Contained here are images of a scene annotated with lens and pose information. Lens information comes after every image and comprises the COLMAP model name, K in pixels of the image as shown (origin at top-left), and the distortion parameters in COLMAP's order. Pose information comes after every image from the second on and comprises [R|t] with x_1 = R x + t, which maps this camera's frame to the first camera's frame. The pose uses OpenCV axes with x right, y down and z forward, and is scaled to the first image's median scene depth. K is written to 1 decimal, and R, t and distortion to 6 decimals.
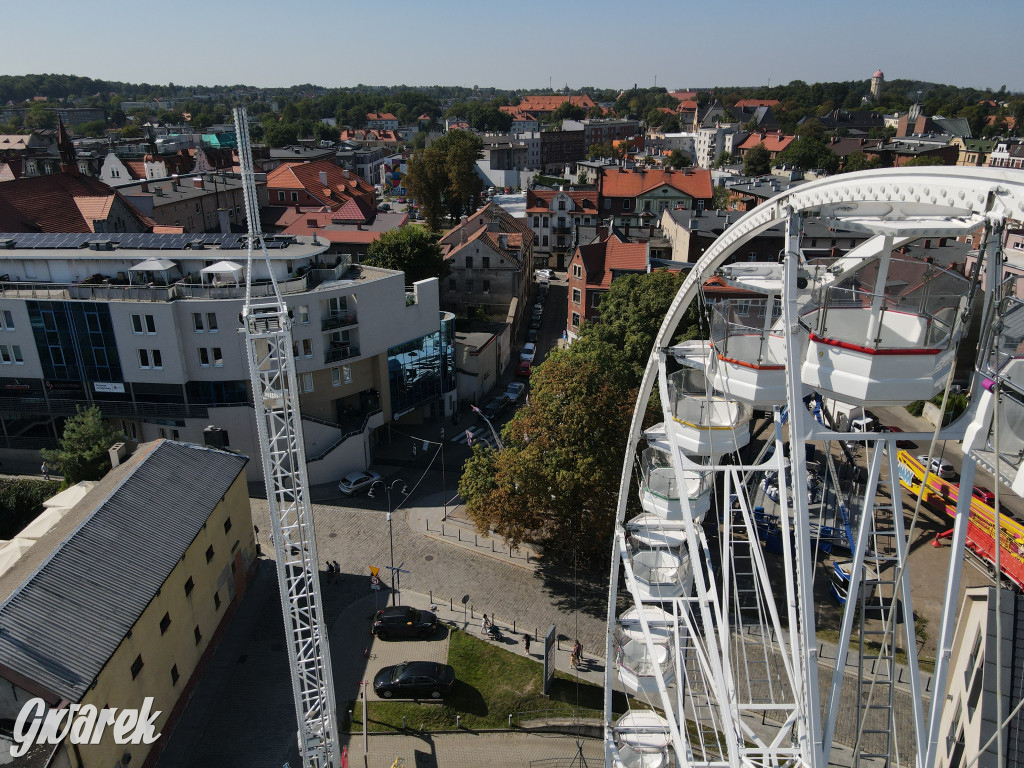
lens RADIAL K [[749.0, 0, 511.0], [0, 749.0, 380.1], [0, 0, 1]] dist [-0.000730, 0.030185]
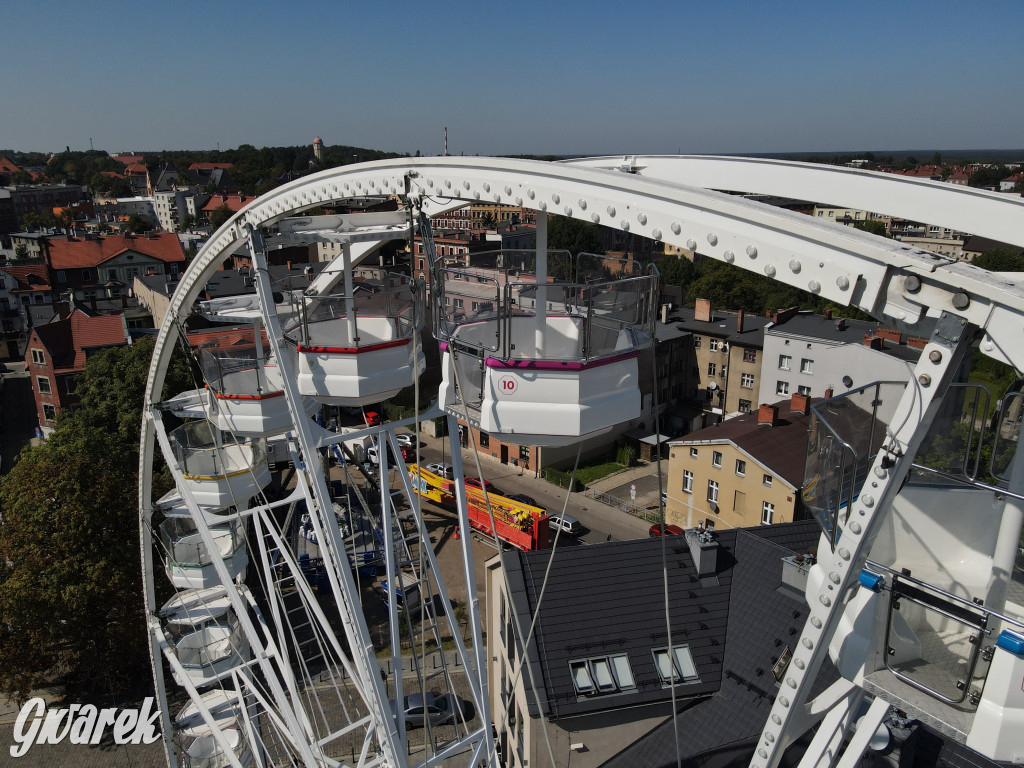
lens RADIAL K [[749.0, 0, 511.0], [0, 749.0, 380.1], [0, 0, 1]] dist [-0.000730, 0.030185]
pose [[0.786625, -0.182920, 0.589713, 0.002155], [0.227352, 0.973812, -0.001206, 0.006145], [-0.574049, 0.135021, 0.807612, 0.001752]]
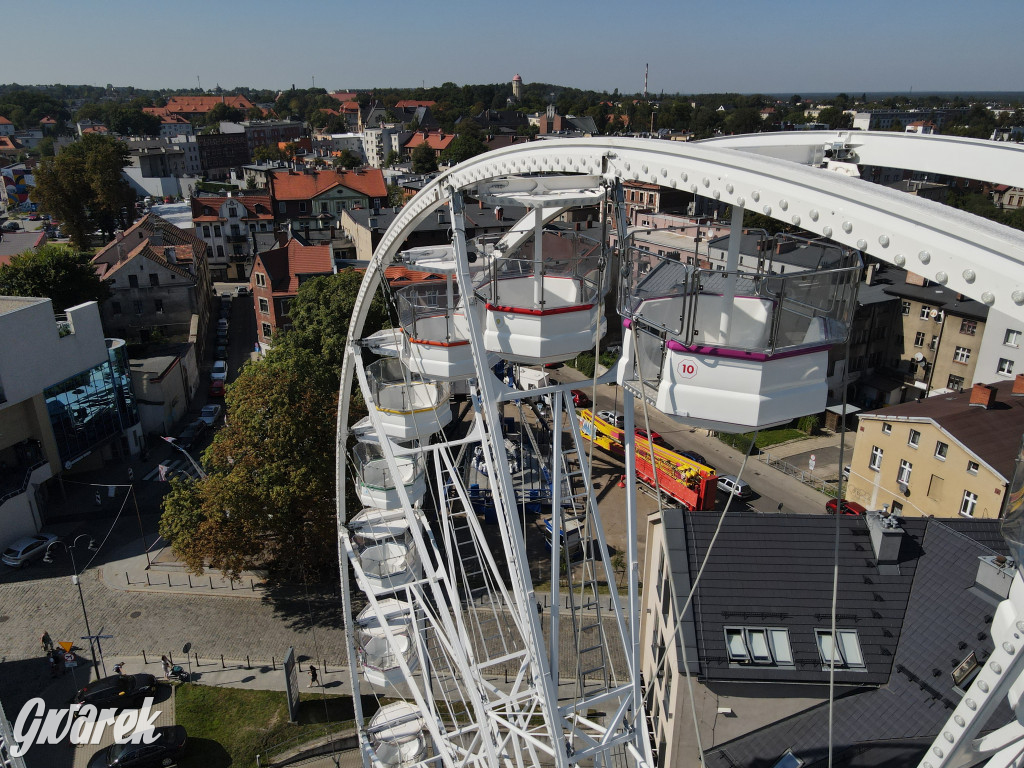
lens RADIAL K [[749.0, 0, 511.0], [0, 749.0, 380.1], [0, 0, 1]] dist [-0.000730, 0.030185]
pose [[0.914279, -0.145977, 0.377868, 0.001254], [0.146494, 0.988828, 0.027549, 0.002624], [-0.377668, 0.030168, 0.925450, -0.000406]]
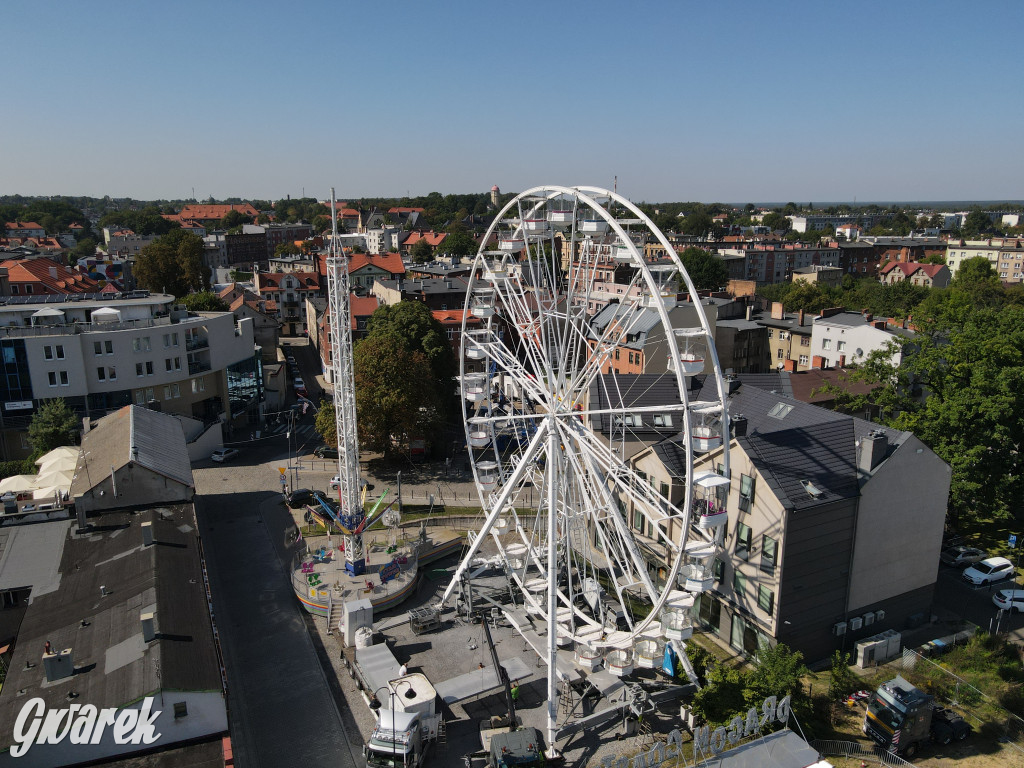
lens RADIAL K [[758.1, 0, 515.9], [0, 758.1, 381.0], [0, 0, 1]] dist [0.003594, 0.029346]
pose [[0.898437, -0.103449, 0.426744, -0.275472], [0.160894, 0.981818, -0.100728, 0.209505], [-0.408565, 0.159158, 0.898746, -0.486985]]
